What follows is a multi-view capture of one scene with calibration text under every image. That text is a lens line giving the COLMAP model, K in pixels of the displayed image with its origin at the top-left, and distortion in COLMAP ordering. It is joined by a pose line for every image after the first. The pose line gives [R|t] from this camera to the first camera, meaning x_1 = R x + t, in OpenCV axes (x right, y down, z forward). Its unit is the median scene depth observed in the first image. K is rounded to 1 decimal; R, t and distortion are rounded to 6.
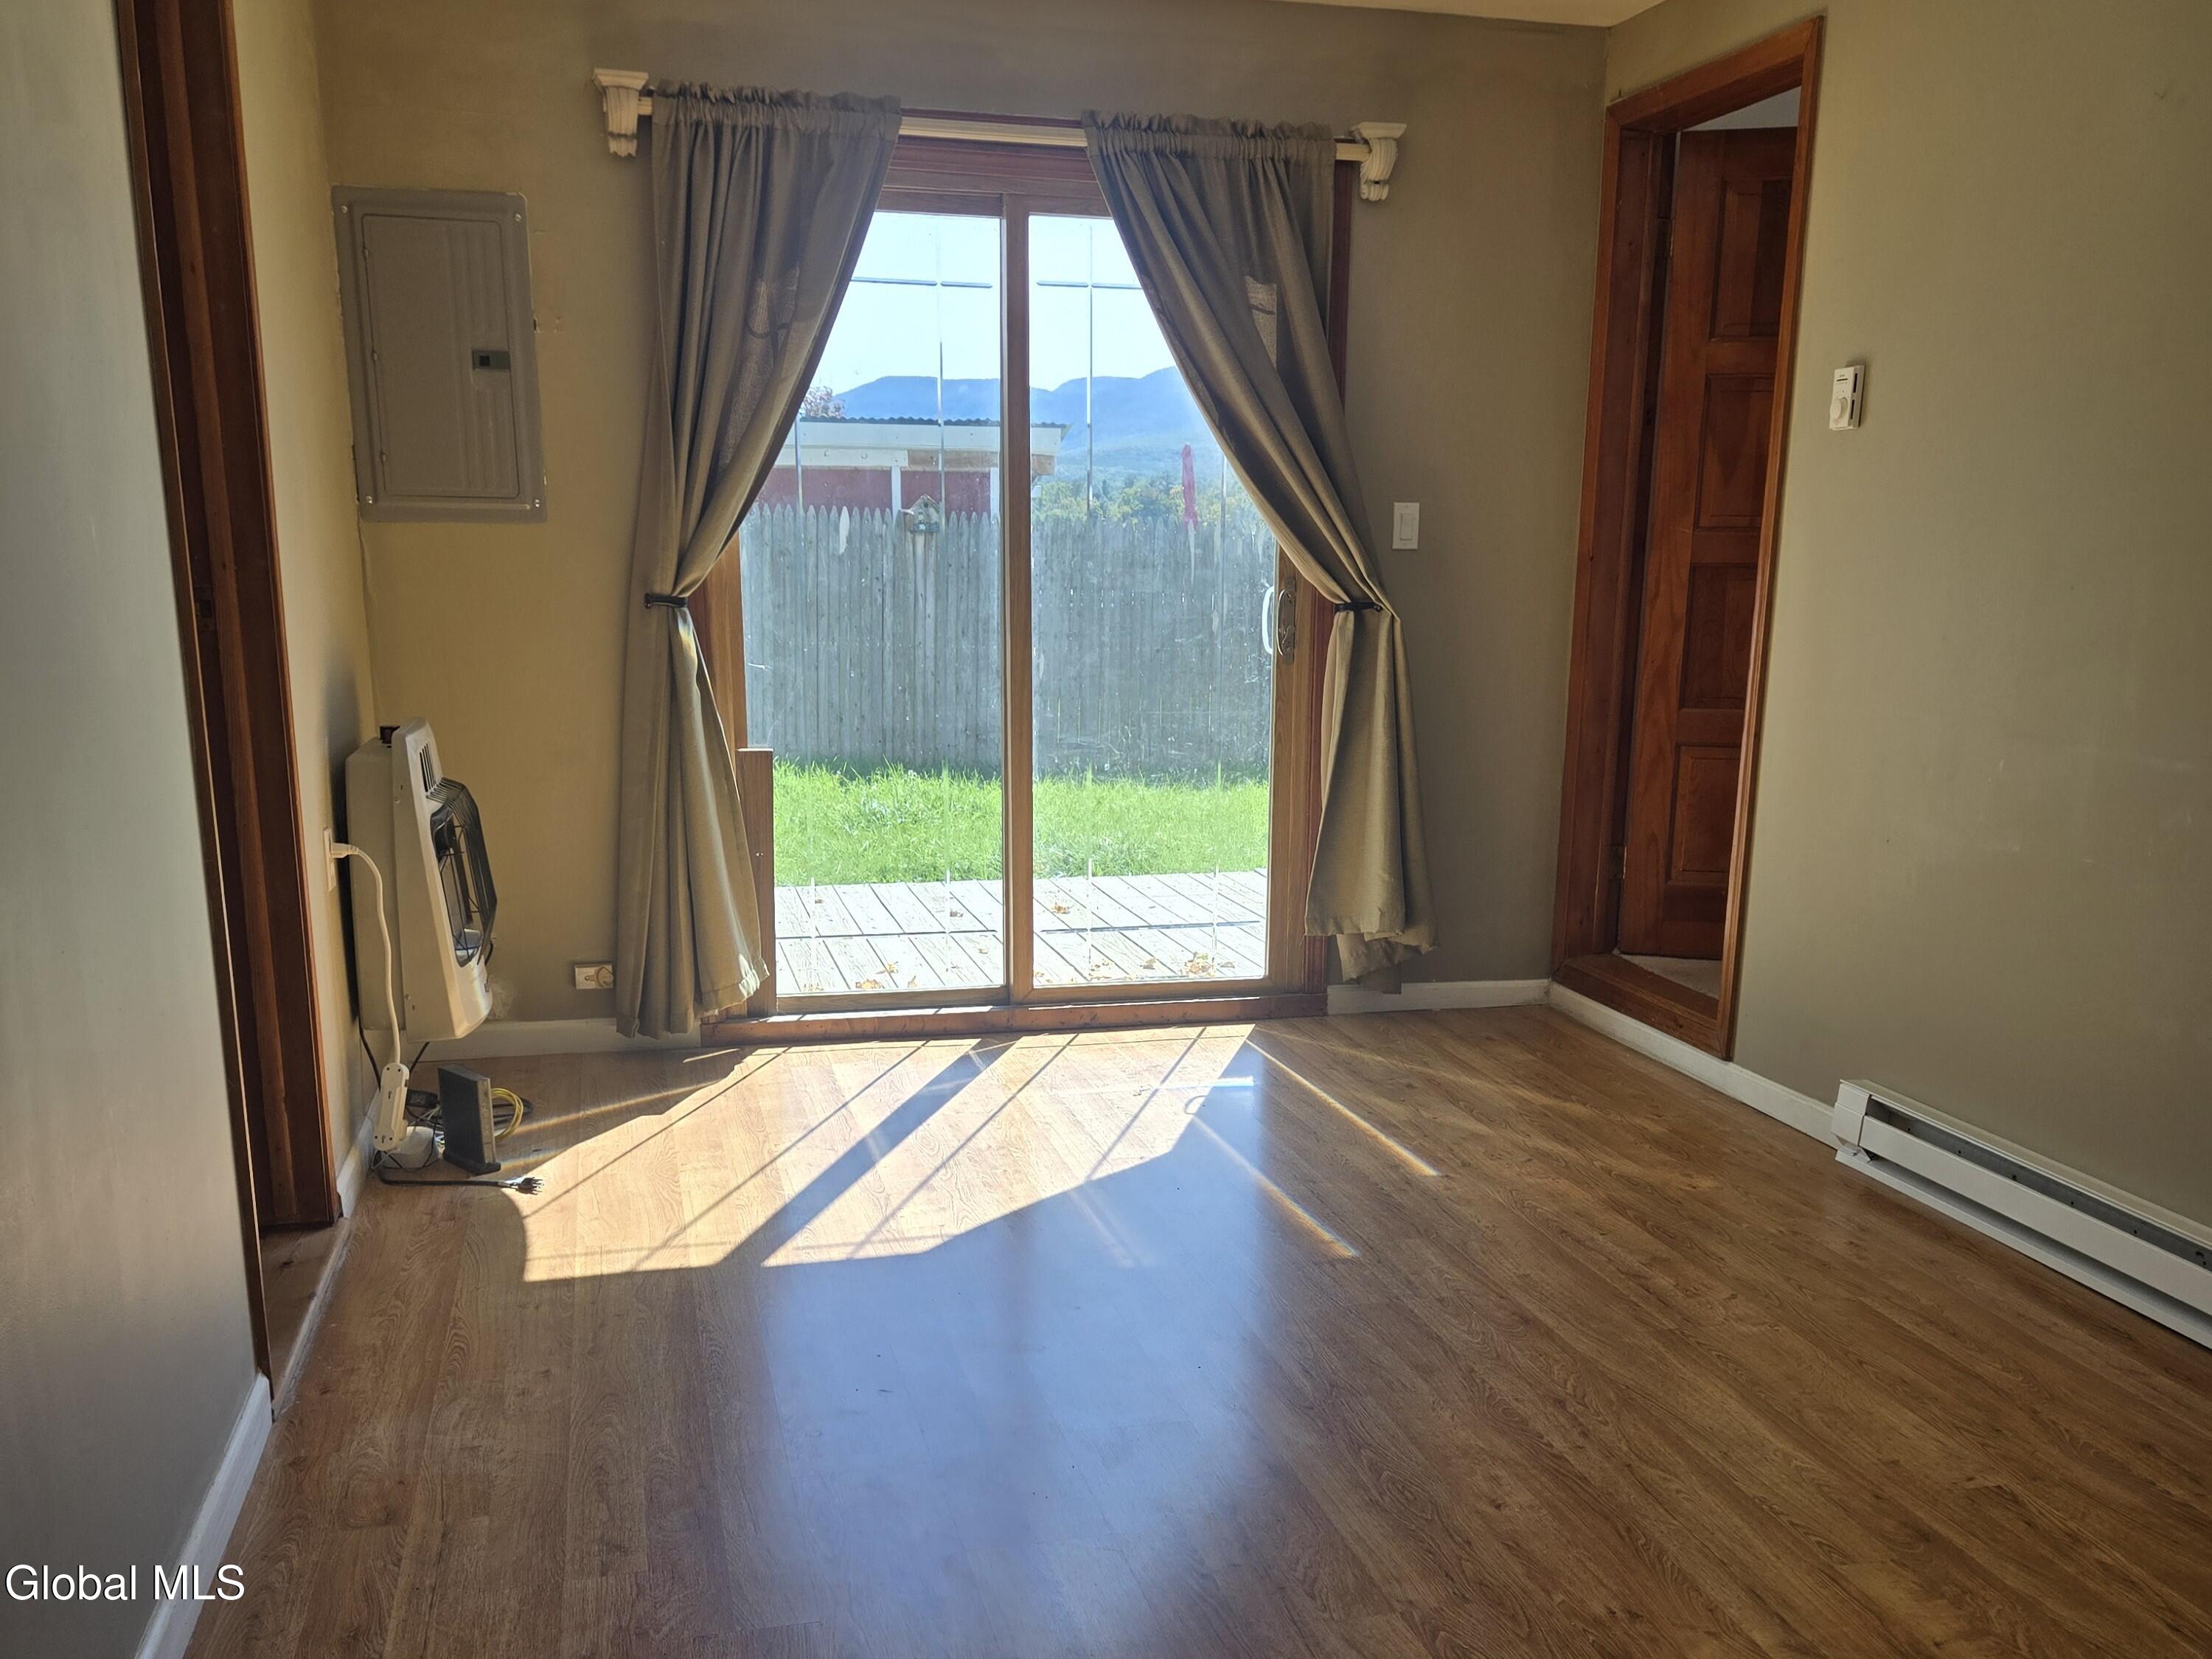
lens RADIAL K [[1957.5, 0, 1106.0], [0, 1957.5, 829.5], [0, 0, 1]] dist [0.079425, -0.053632]
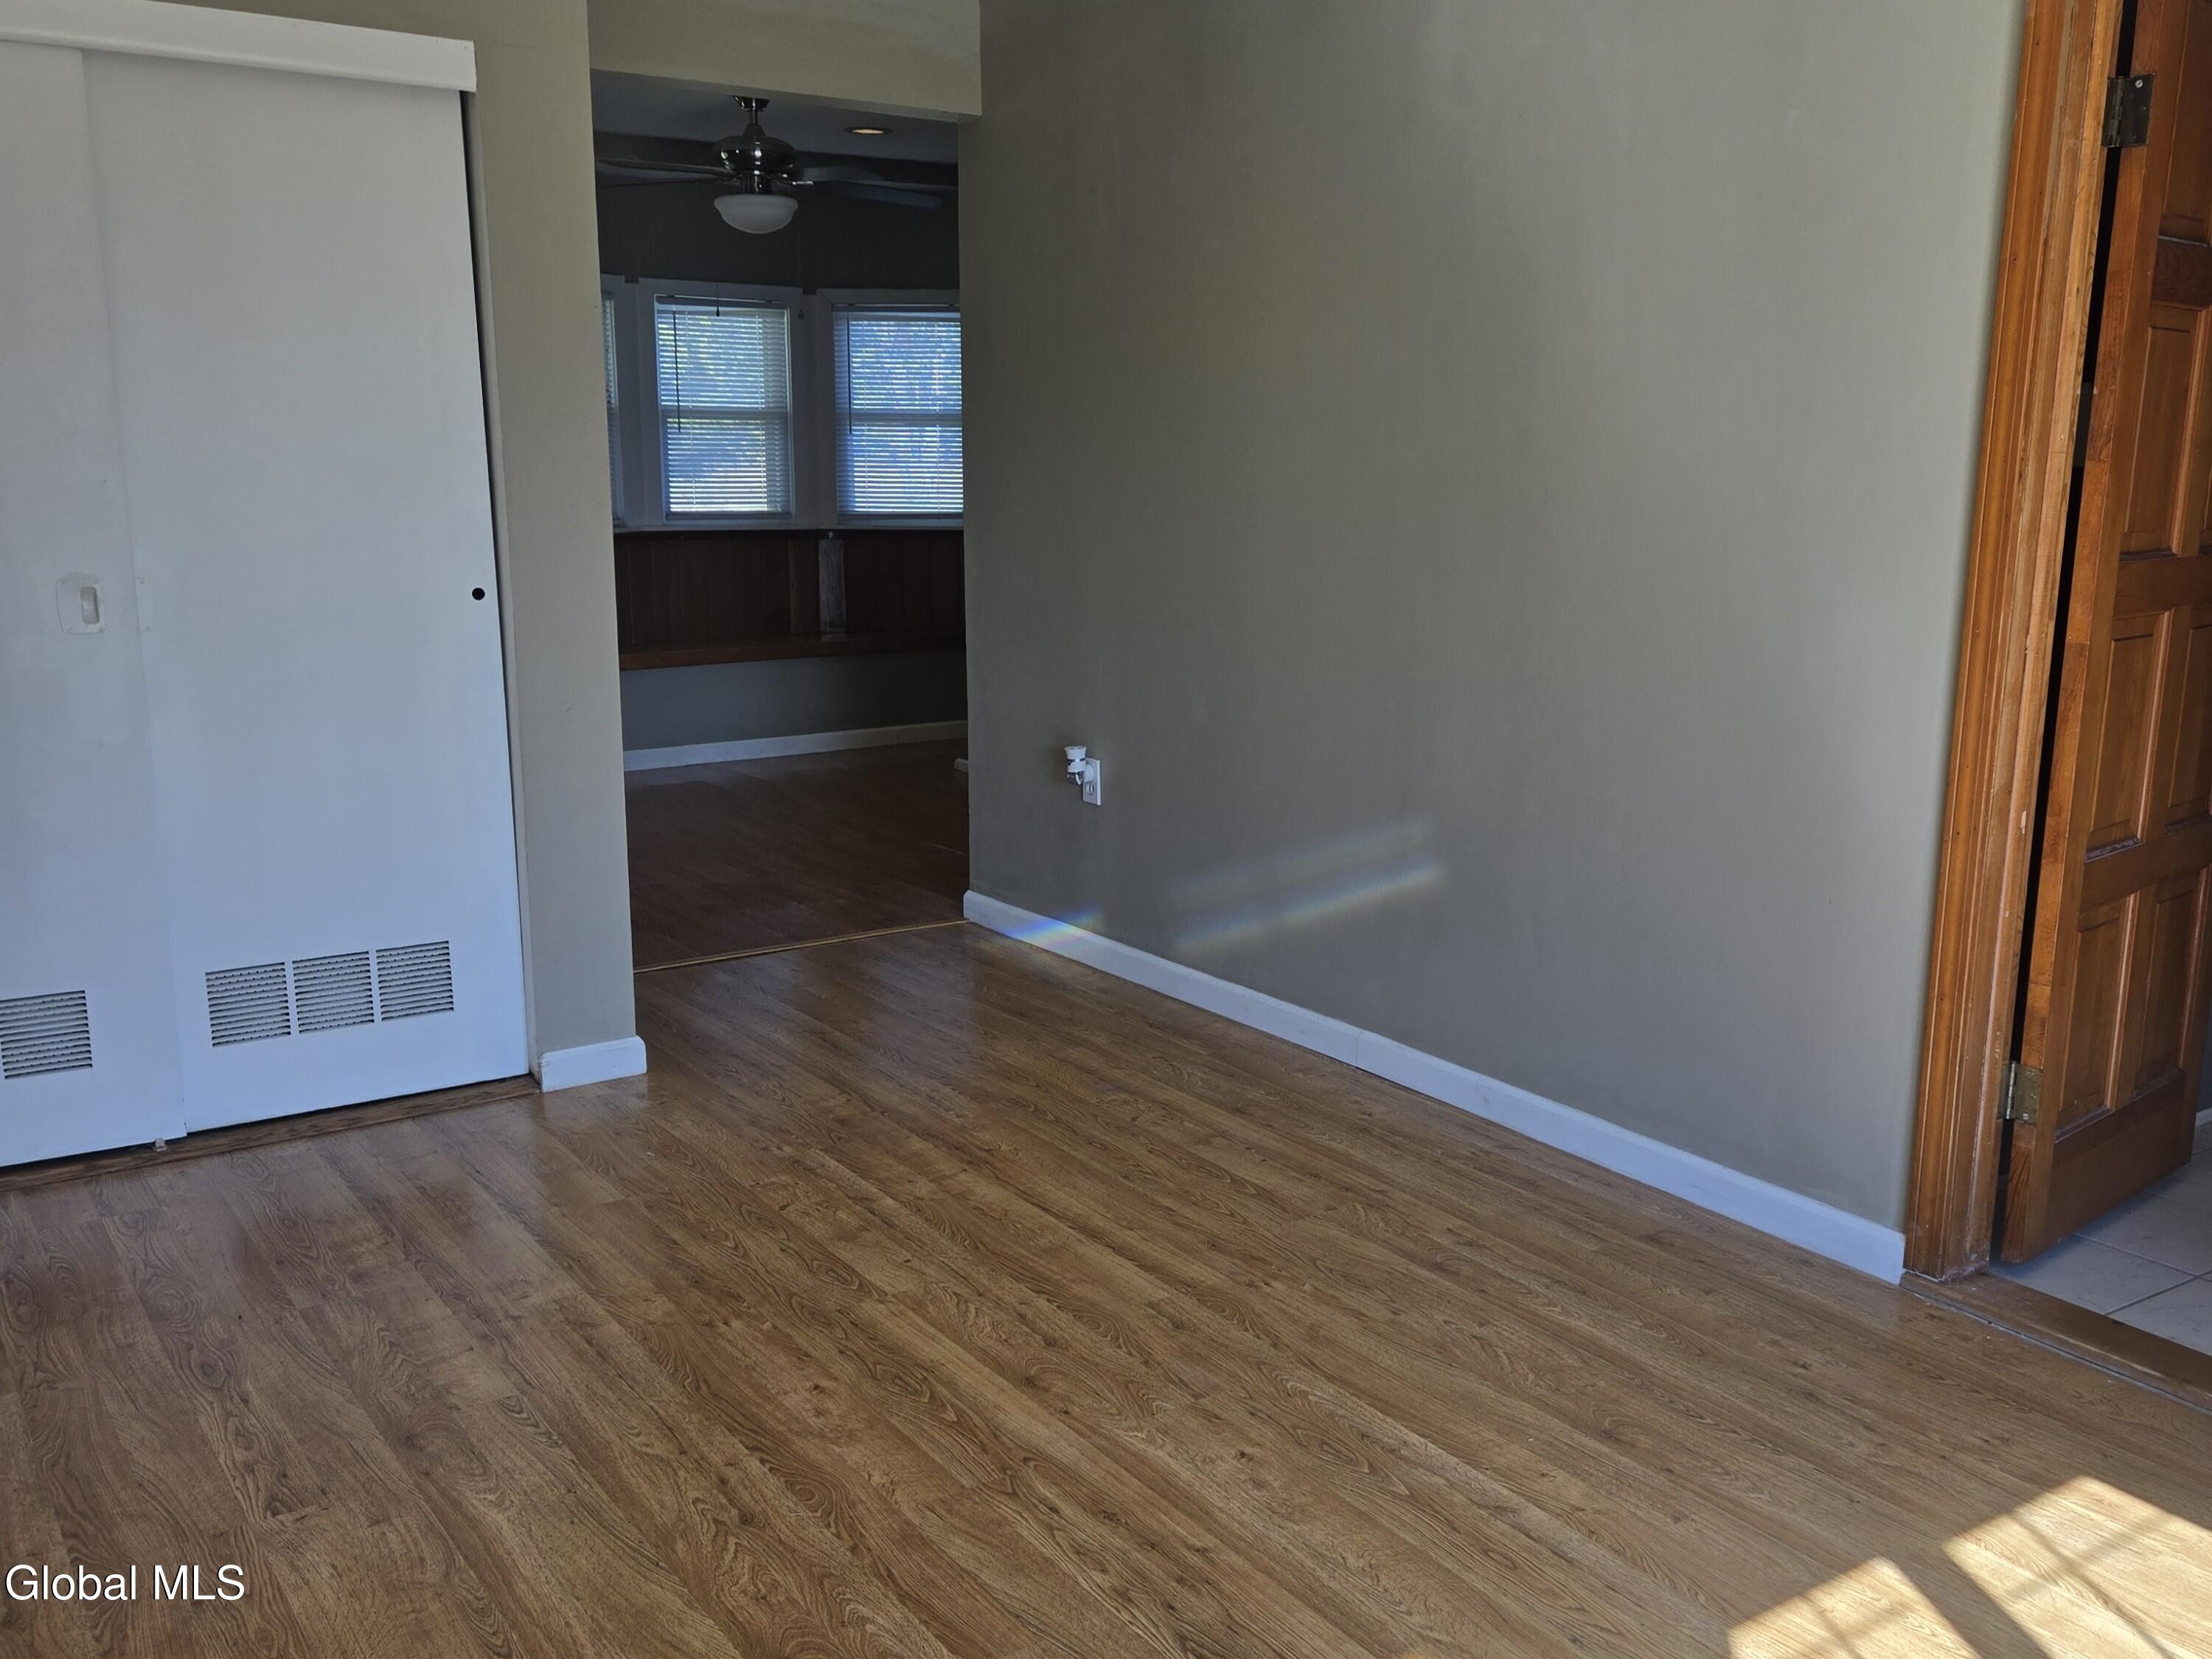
lens RADIAL K [[1957.5, 0, 1106.0], [0, 1957.5, 829.5], [0, 0, 1]] dist [0.079425, -0.053632]
pose [[-0.937927, 0.048401, -0.343438, 0.384353], [-0.067772, 0.945550, 0.318342, -0.277941], [0.340146, 0.321857, -0.883577, 1.811297]]
